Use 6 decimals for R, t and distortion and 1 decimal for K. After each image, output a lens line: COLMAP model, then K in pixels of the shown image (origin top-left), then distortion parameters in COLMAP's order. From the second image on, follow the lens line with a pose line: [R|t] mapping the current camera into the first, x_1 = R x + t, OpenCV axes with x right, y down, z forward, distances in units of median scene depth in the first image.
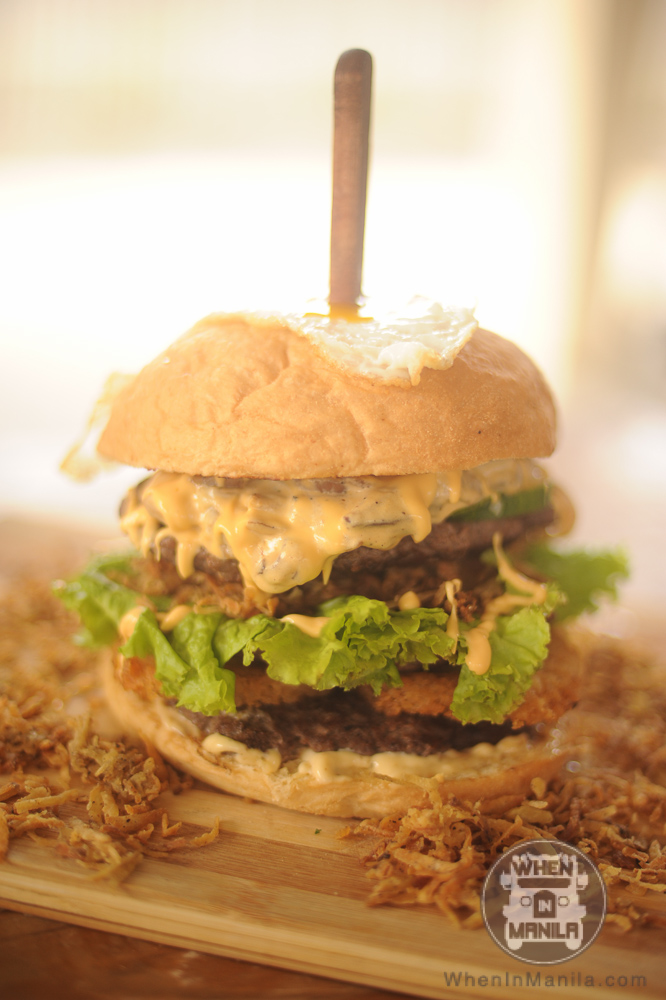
lens RADIAL K [[1516.4, 0, 332.4], [0, 1516.4, 500.3], [0, 0, 1]] dist [-0.255991, 0.000000]
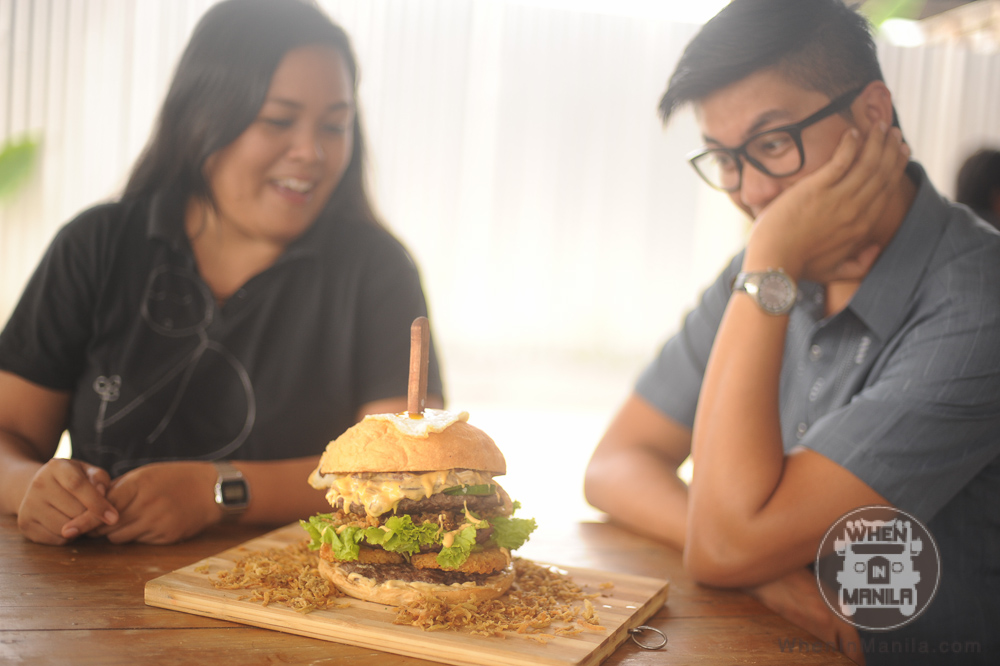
lens RADIAL K [[1516.4, 0, 500.2], [0, 1516.4, 332.6], [0, 0, 1]] dist [-0.255991, 0.000000]
pose [[0.985156, -0.000414, -0.171658, 0.626370], [-0.048204, 0.959092, -0.278960, 0.475015], [0.164752, 0.283094, 0.944836, -1.544107]]
